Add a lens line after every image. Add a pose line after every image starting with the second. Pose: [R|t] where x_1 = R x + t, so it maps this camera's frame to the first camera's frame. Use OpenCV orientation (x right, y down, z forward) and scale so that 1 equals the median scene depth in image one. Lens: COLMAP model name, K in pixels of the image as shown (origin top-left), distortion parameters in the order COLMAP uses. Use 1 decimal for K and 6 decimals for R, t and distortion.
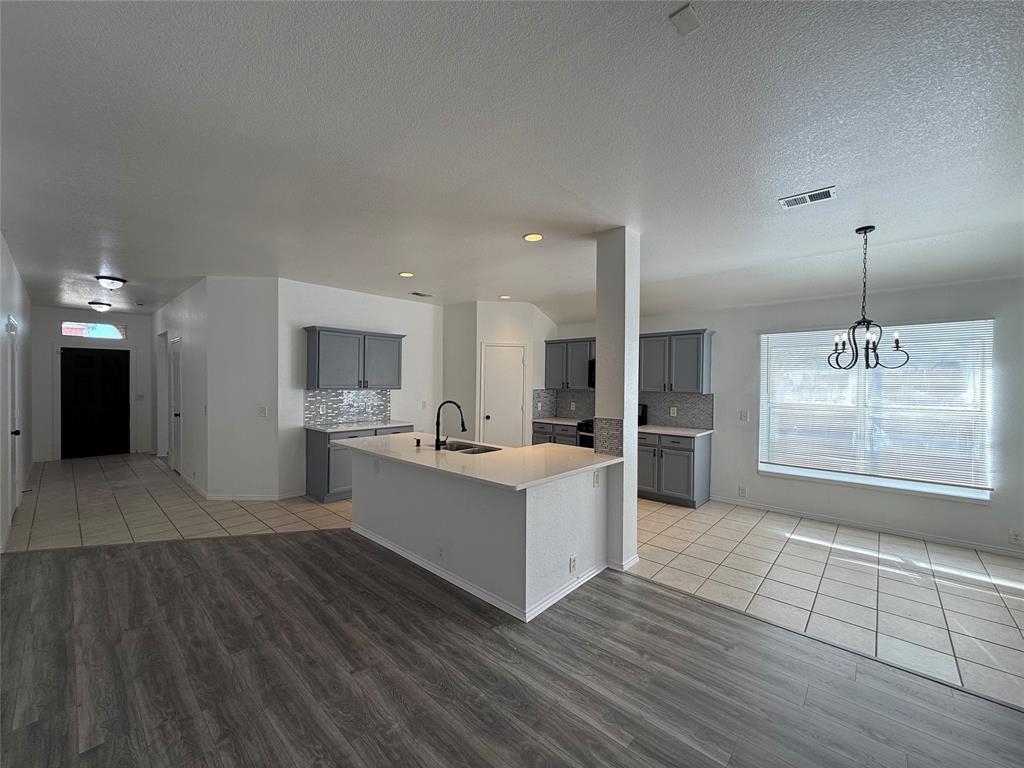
lens RADIAL K [[407.3, 0, 509.6], [0, 407.3, 384.5], [0, 0, 1]] dist [-0.000680, 0.000258]
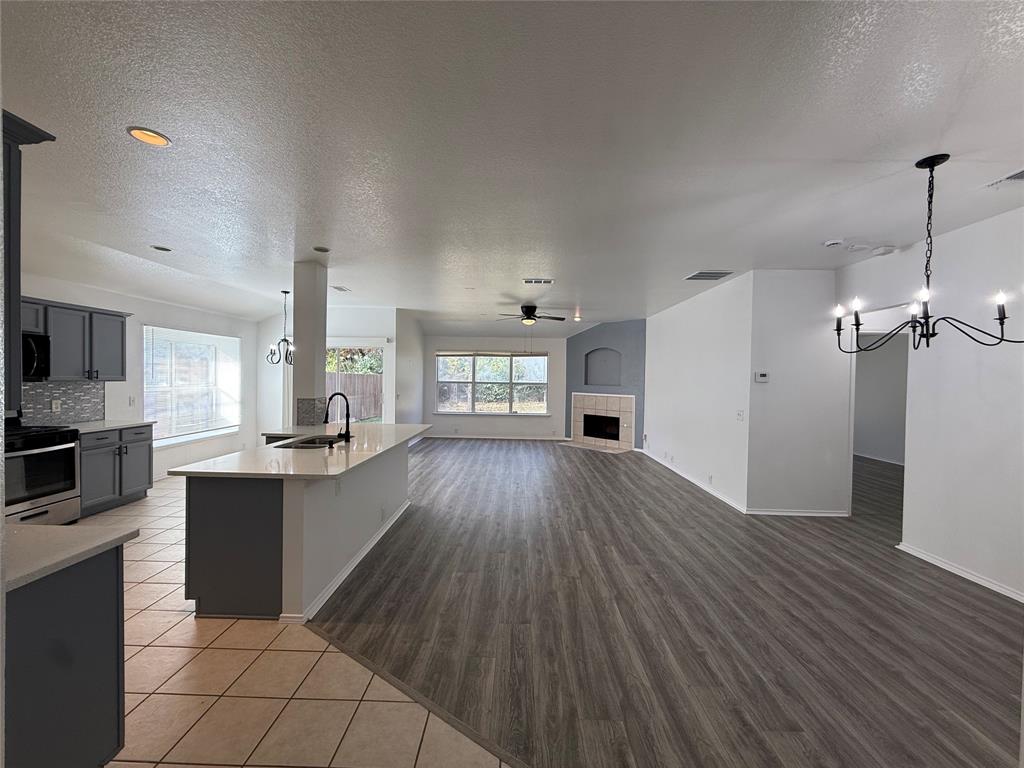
lens RADIAL K [[407.3, 0, 509.6], [0, 407.3, 384.5], [0, 0, 1]] dist [-0.000680, 0.000258]
pose [[-0.656608, -0.032788, 0.753519, -0.852343], [-0.015258, 0.999428, 0.030193, -0.012033], [-0.754078, 0.008328, -0.656732, 0.973041]]
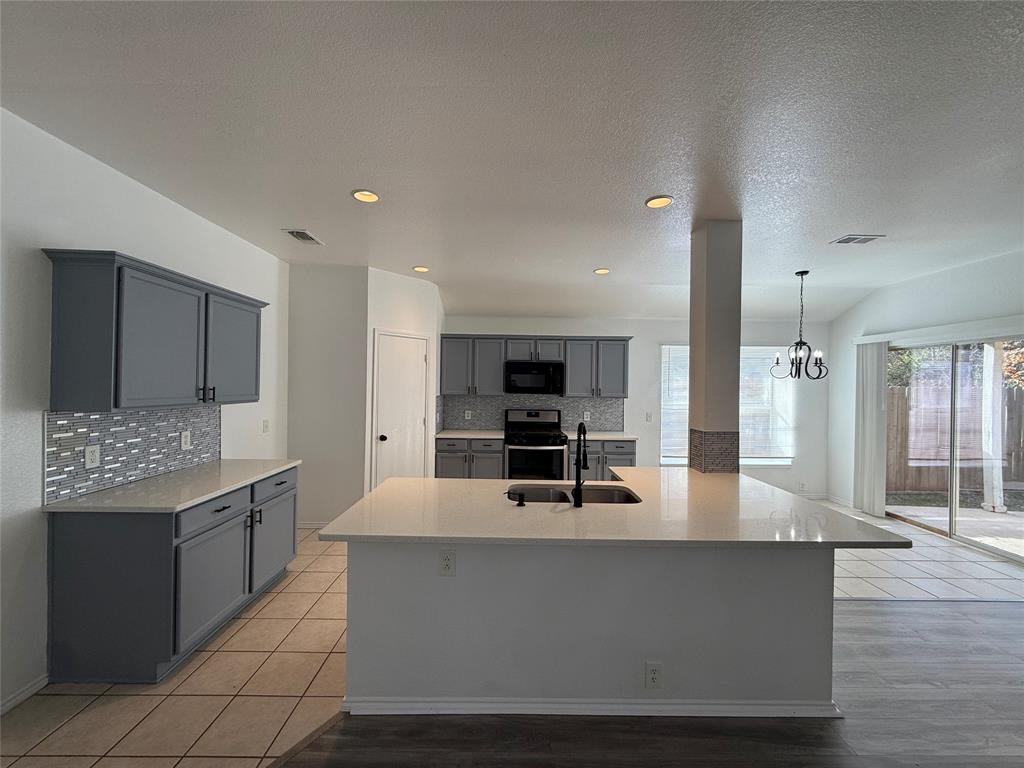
lens RADIAL K [[407.3, 0, 509.6], [0, 407.3, 384.5], [0, 0, 1]] dist [-0.000680, 0.000258]
pose [[0.732335, -0.001280, 0.680944, -0.475306], [-0.000449, 0.999997, 0.002363, -0.015001], [-0.680945, -0.002036, 0.732332, 0.450345]]
